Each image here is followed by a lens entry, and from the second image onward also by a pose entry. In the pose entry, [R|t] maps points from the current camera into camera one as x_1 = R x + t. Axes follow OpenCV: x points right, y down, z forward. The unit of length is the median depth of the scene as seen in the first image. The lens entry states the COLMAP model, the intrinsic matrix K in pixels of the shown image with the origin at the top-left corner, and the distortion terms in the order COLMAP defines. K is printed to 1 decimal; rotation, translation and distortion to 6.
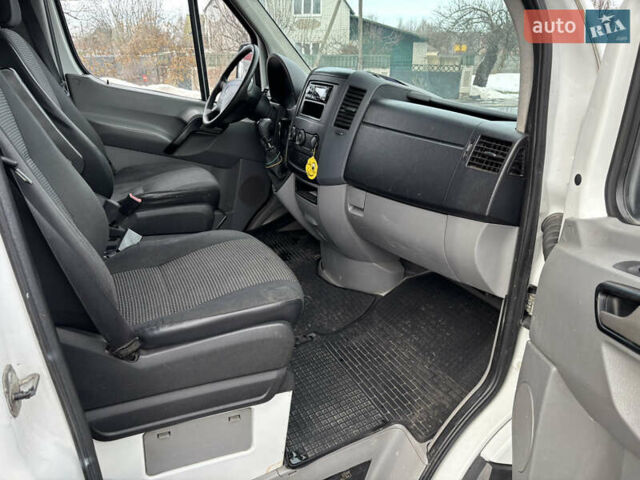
lens RADIAL K [[489.5, 0, 320.1], [0, 489.5, 243.0], [0, 0, 1]] dist [0.042363, -0.052376]
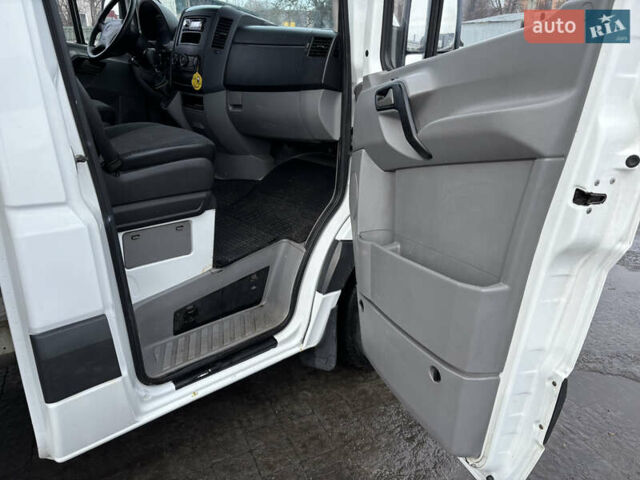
lens RADIAL K [[489.5, 0, 322.0], [0, 489.5, 241.6], [0, 0, 1]] dist [0.042363, -0.052376]
pose [[0.949081, -0.121232, 0.290771, -0.150541], [0.110367, 0.992447, 0.053547, 0.269699], [-0.295066, -0.018729, 0.955293, -0.425168]]
